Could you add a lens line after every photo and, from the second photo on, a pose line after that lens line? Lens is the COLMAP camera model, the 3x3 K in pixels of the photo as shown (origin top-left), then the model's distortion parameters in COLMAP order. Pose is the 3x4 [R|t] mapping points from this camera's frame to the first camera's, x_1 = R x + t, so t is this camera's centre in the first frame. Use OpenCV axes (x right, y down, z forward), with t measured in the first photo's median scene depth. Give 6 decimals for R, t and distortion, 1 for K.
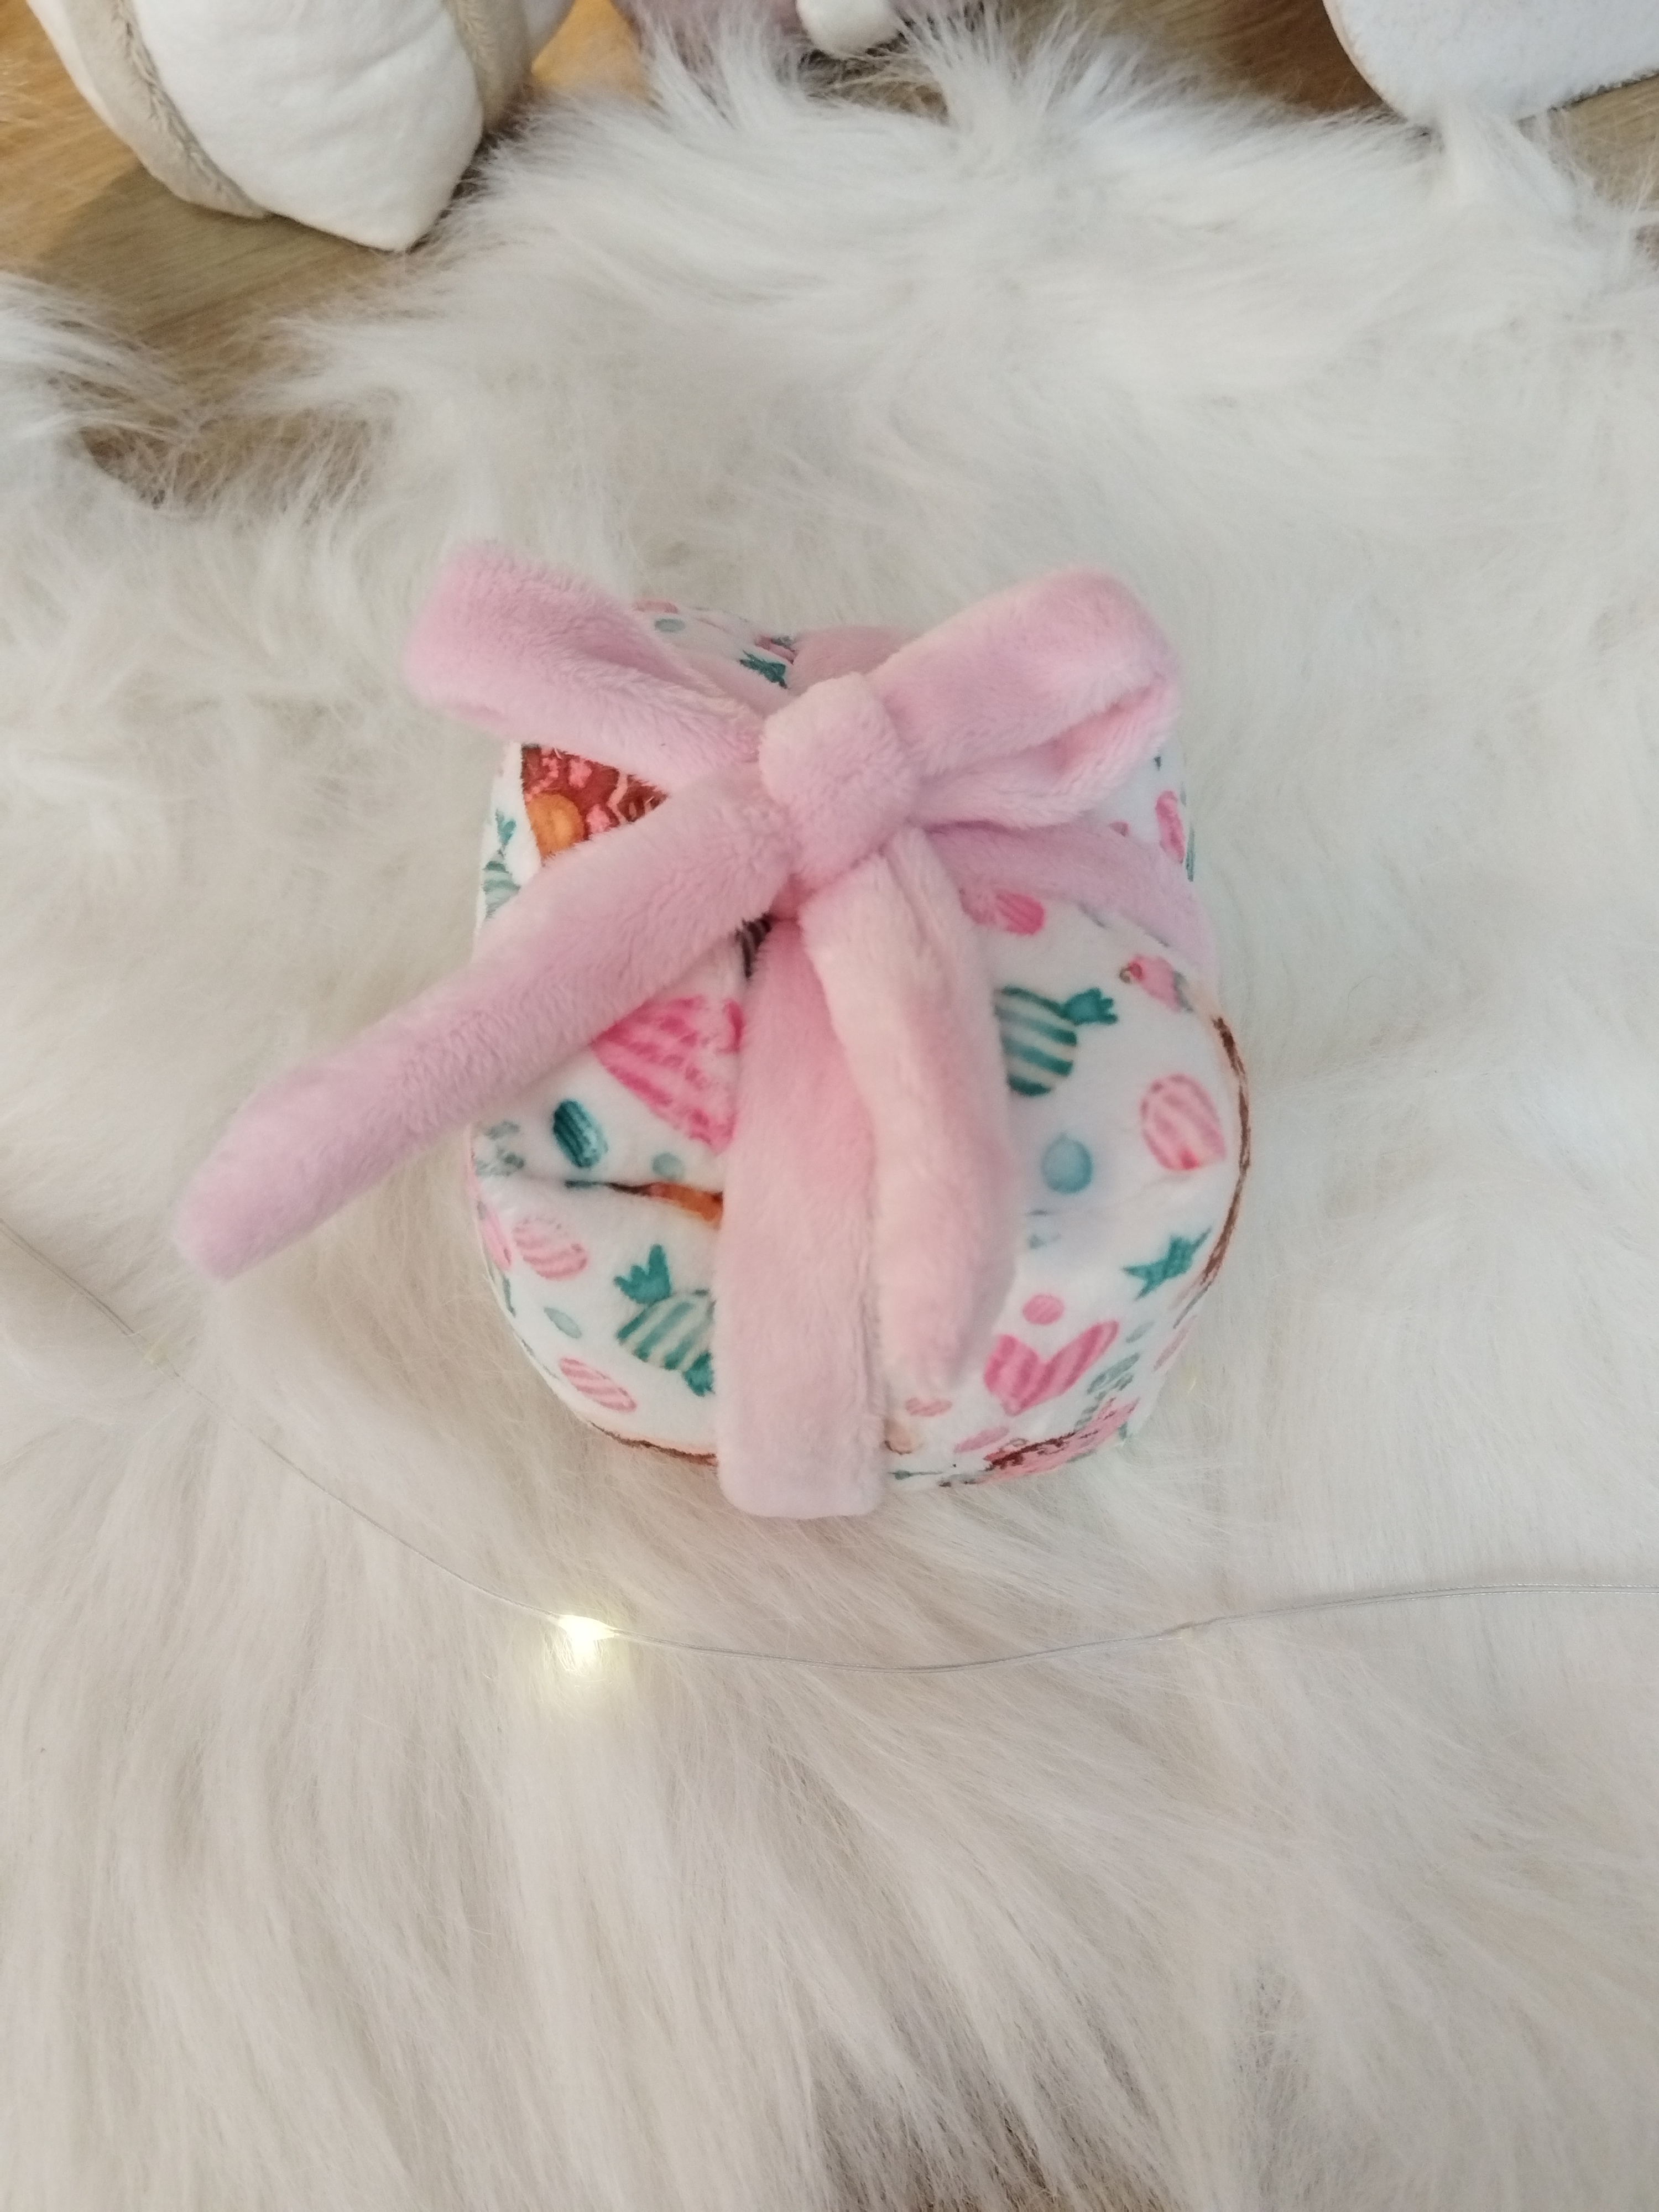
lens RADIAL K [[1773.9, 0, 823.2], [0, 1773.9, 1091.6], [0, 0, 1]] dist [-0.018220, 0.009314]
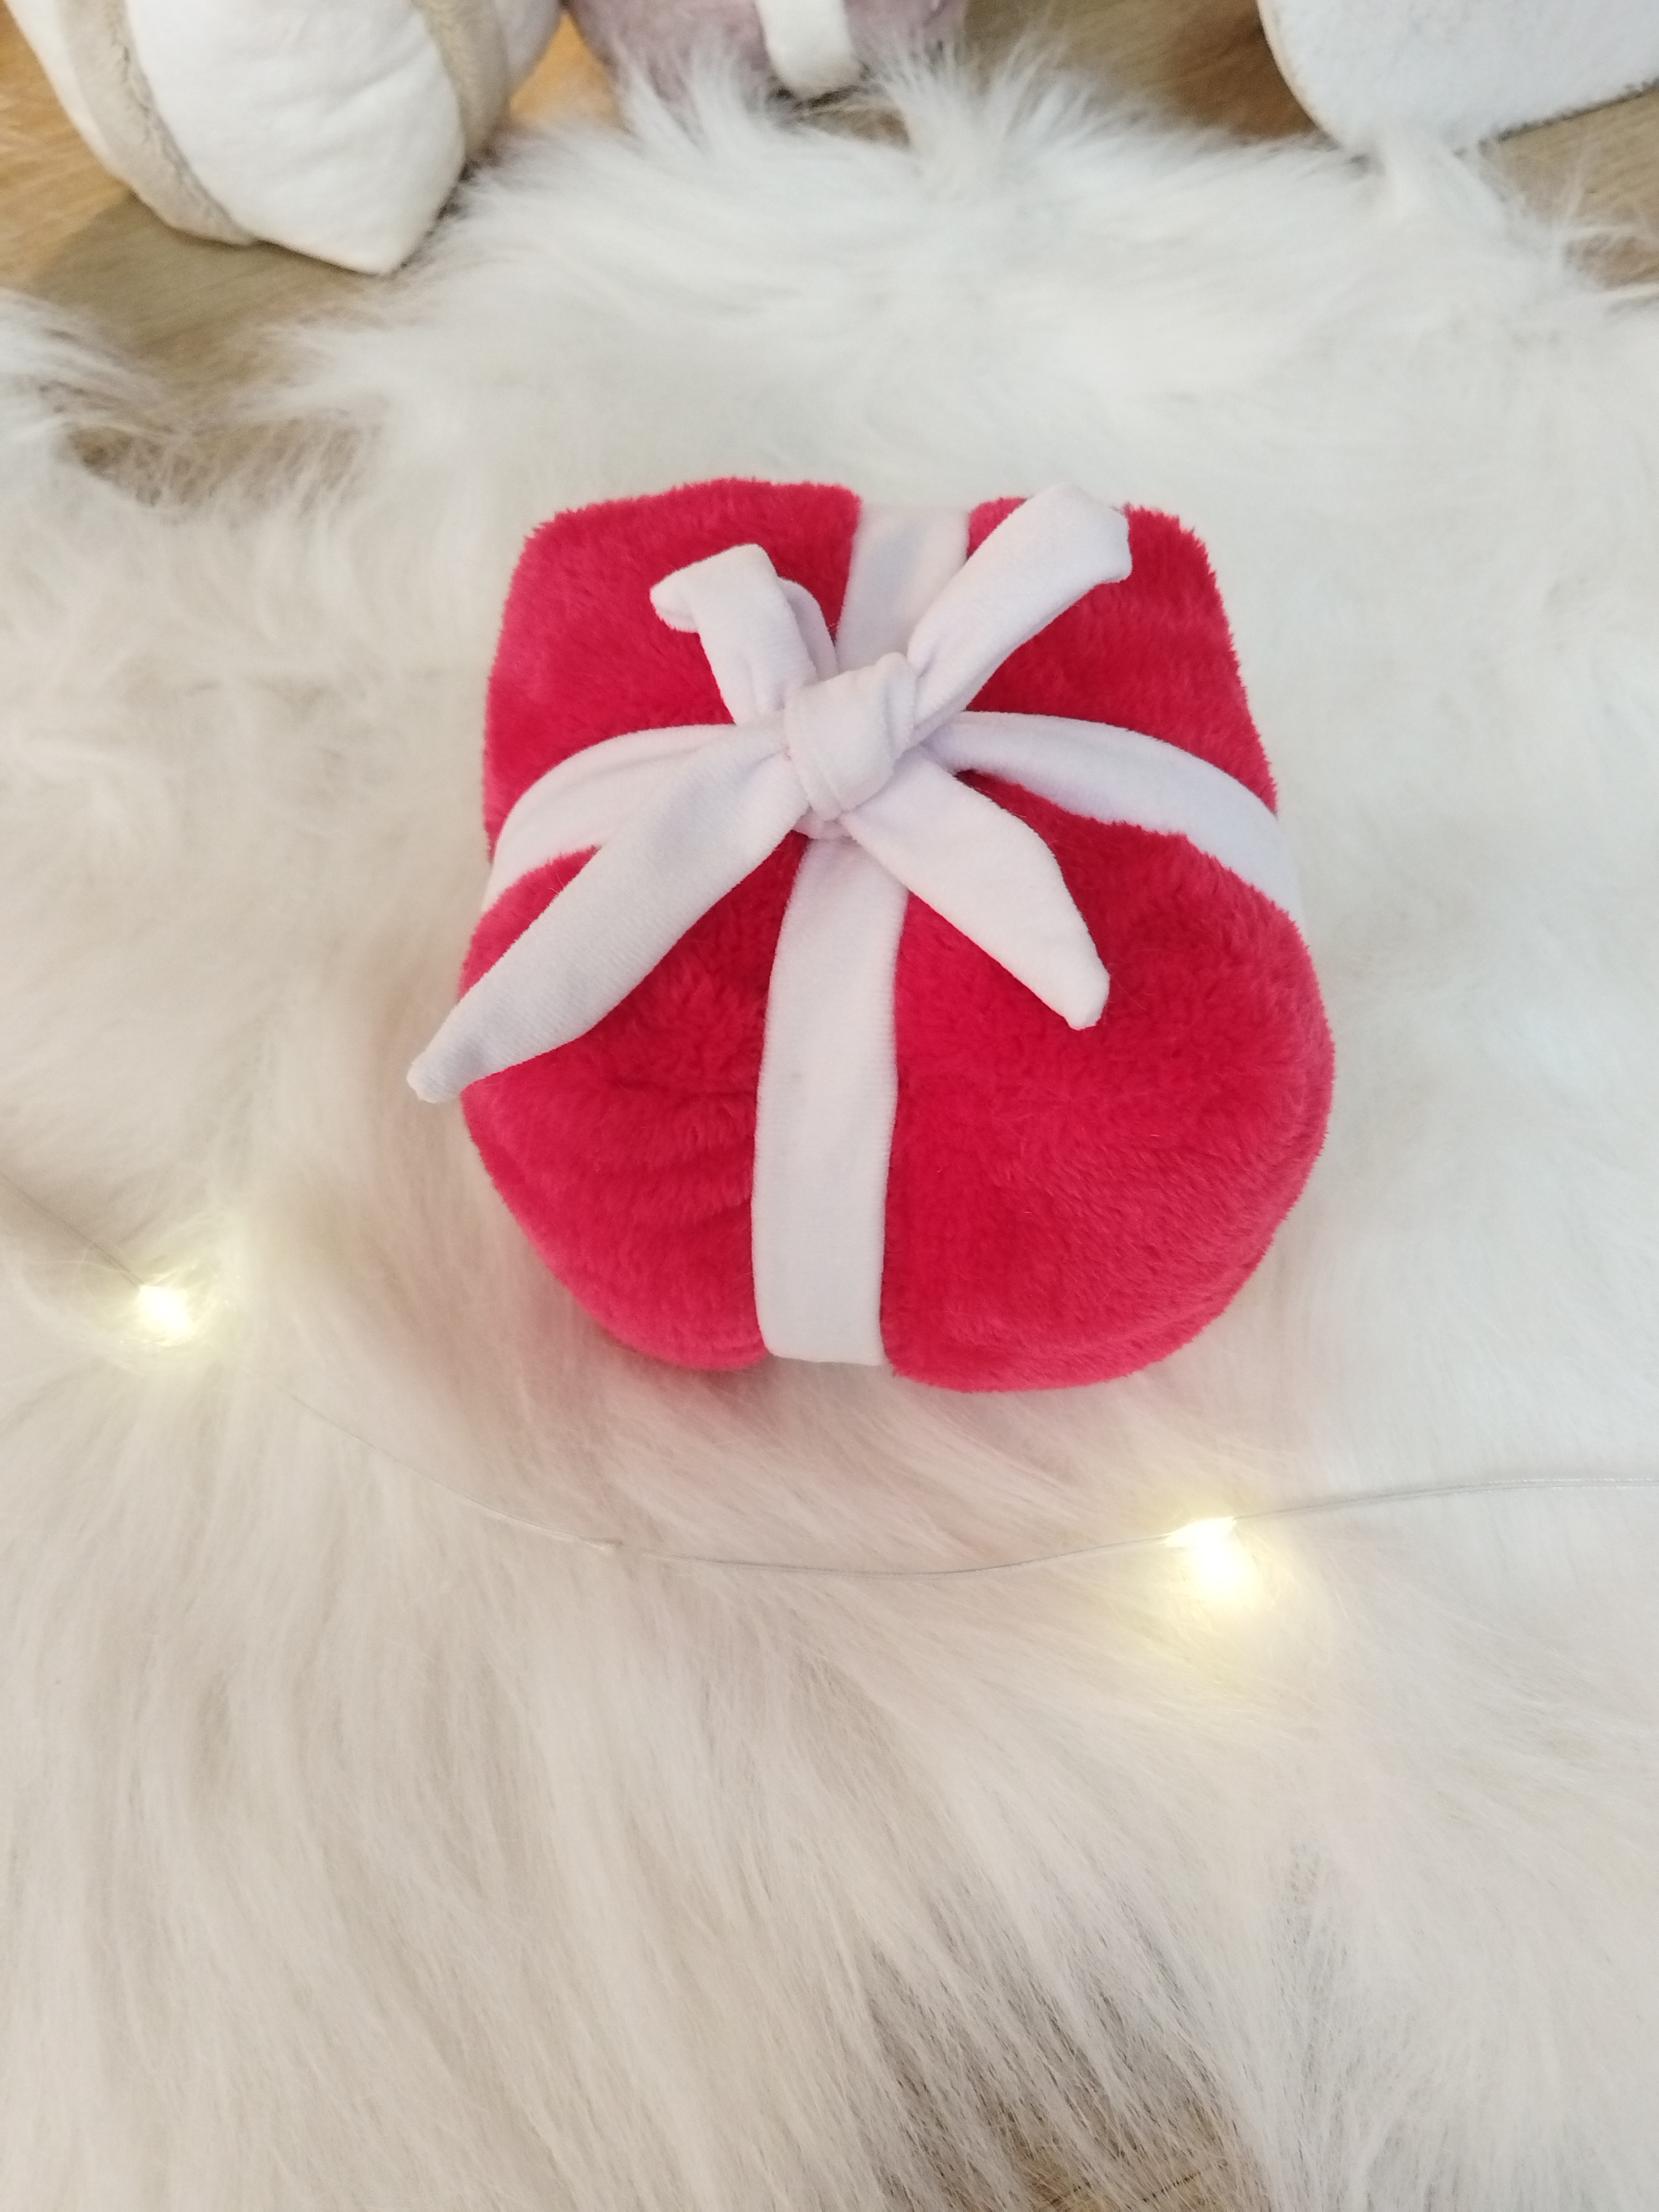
lens RADIAL K [[1773.9, 0, 817.0], [0, 1773.9, 1093.2], [0, 0, 1]] dist [-0.018220, 0.009314]
pose [[0.999379, -0.017643, 0.030517, -0.030150], [0.019289, 0.998327, -0.054499, 0.072716], [-0.029504, 0.055054, 0.998047, -0.014198]]
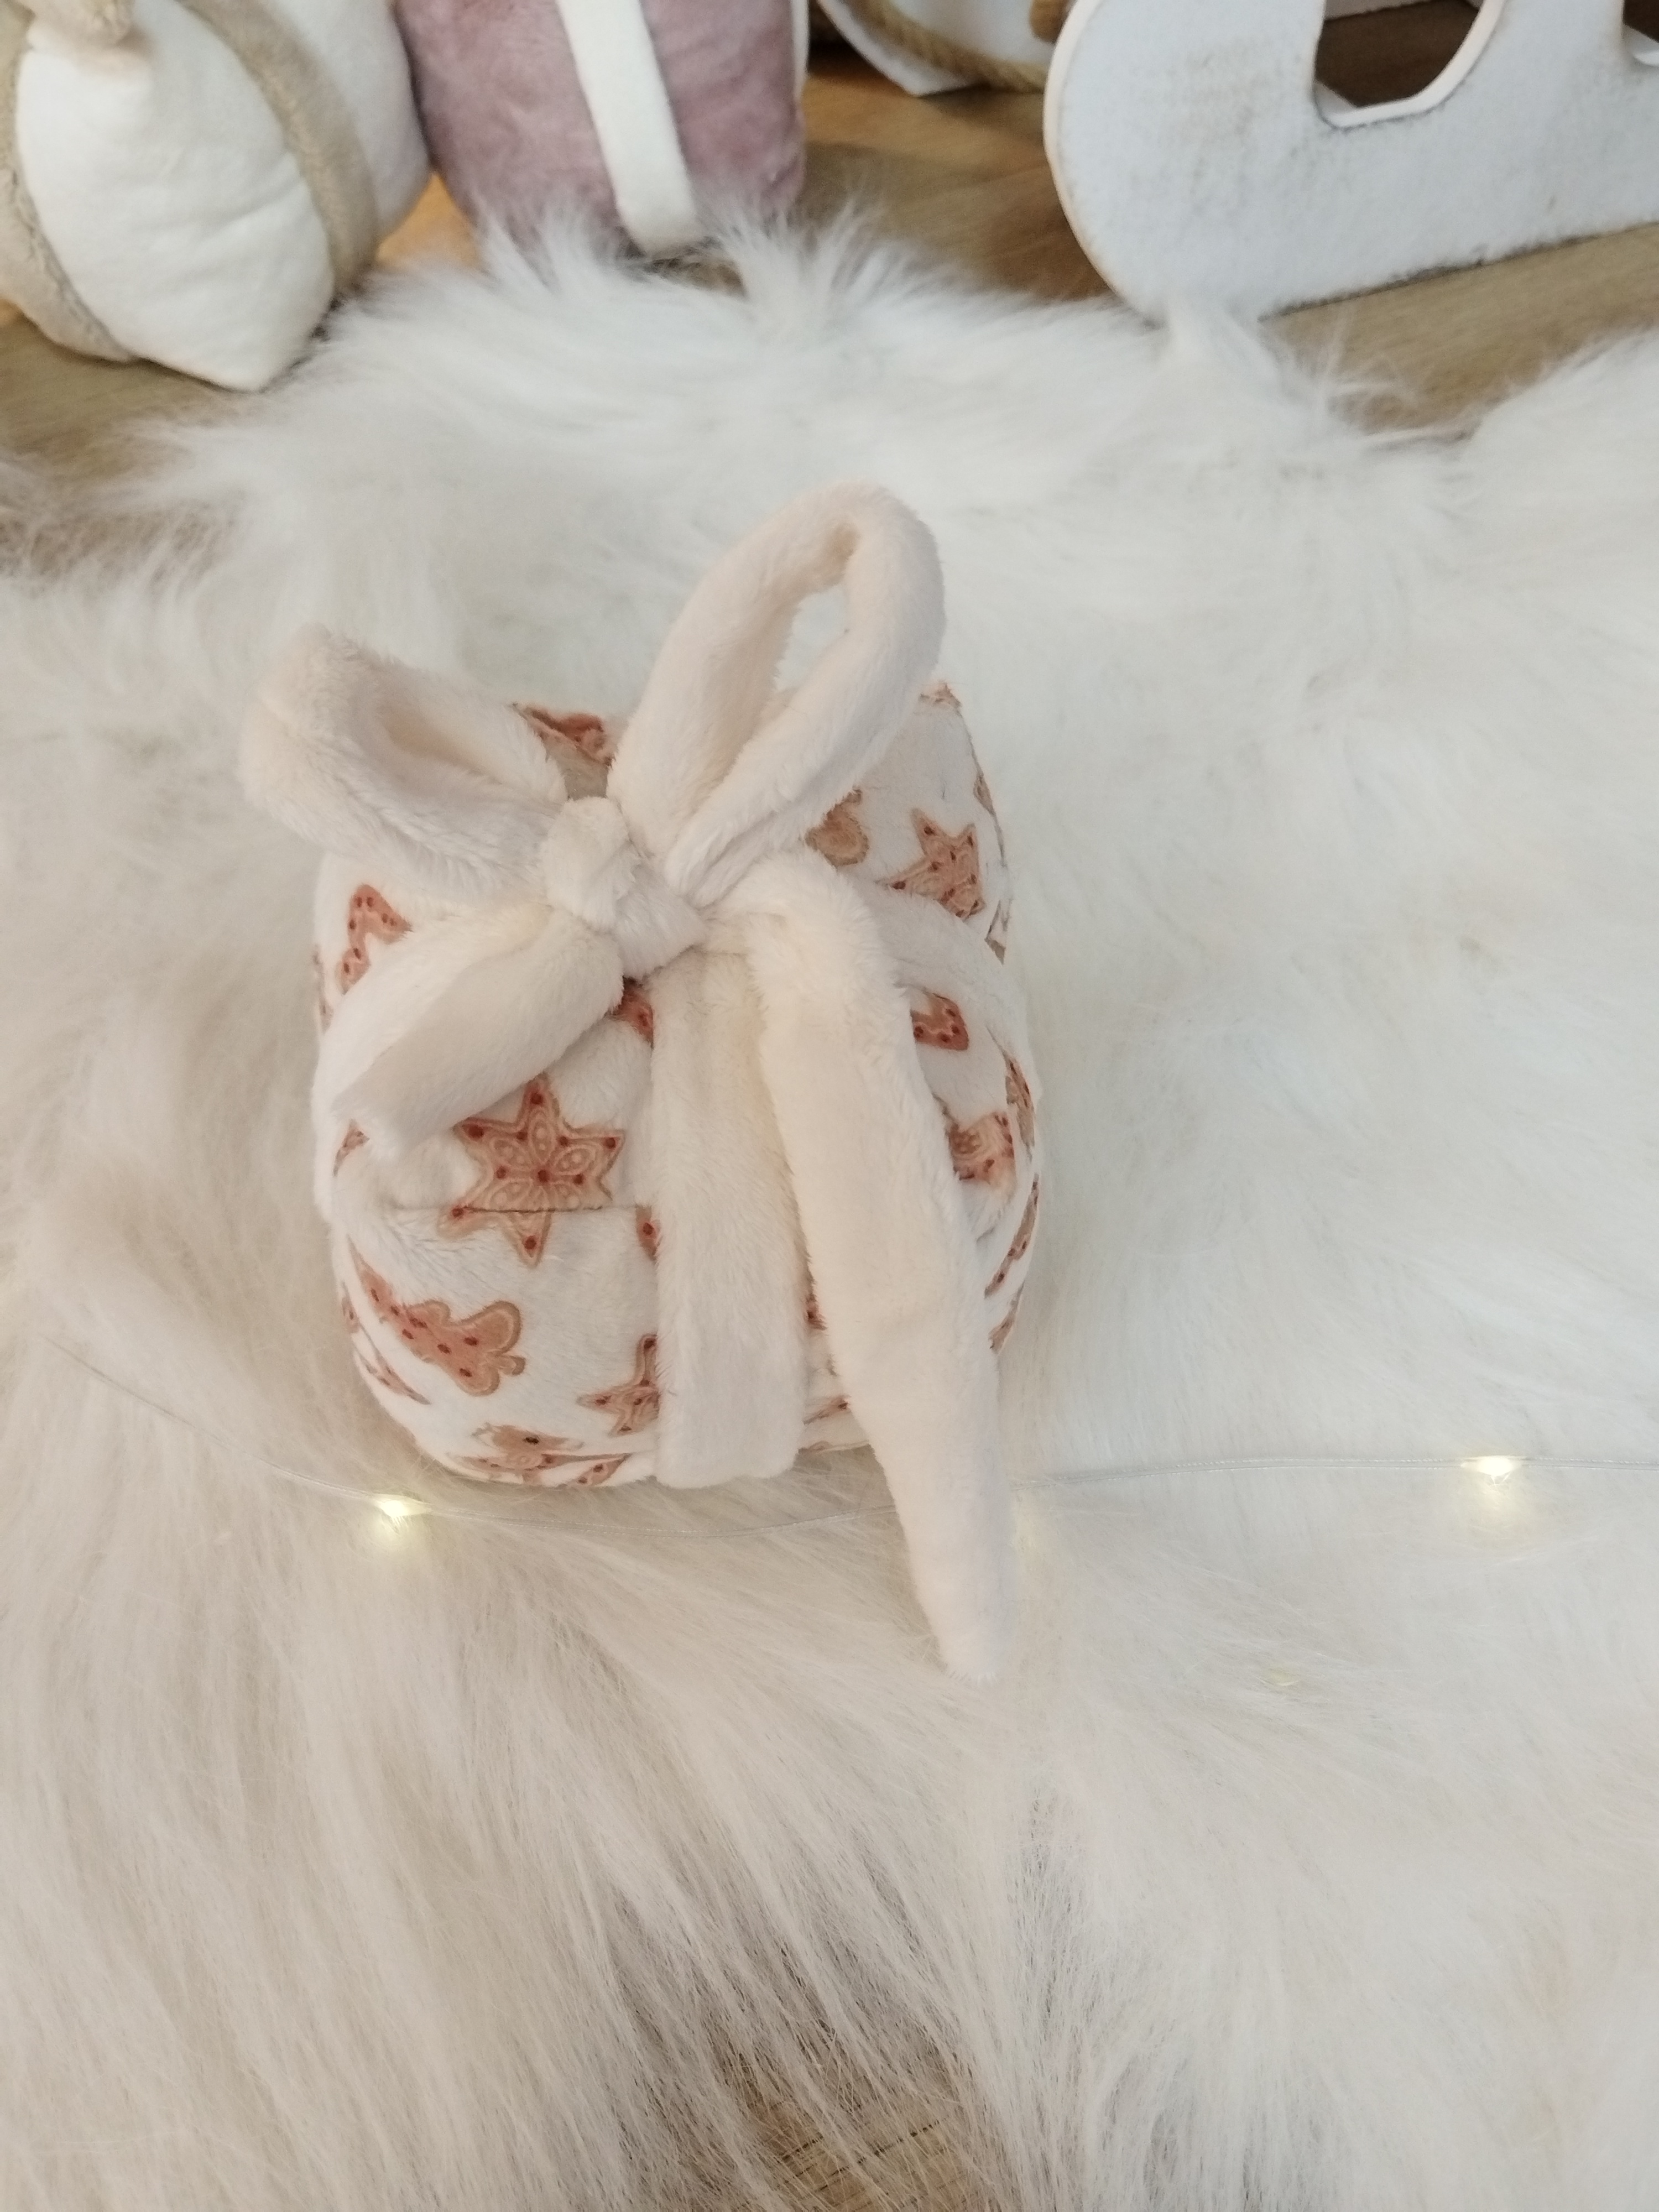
lens RADIAL K [[1773.9, 0, 812.6], [0, 1773.9, 1090.6], [0, 0, 1]] dist [-0.018220, 0.009314]
pose [[0.996608, 0.001568, 0.082278, 0.022197], [0.012253, 0.985845, -0.167210, 0.167139], [-0.081375, 0.167651, 0.982482, -0.050222]]
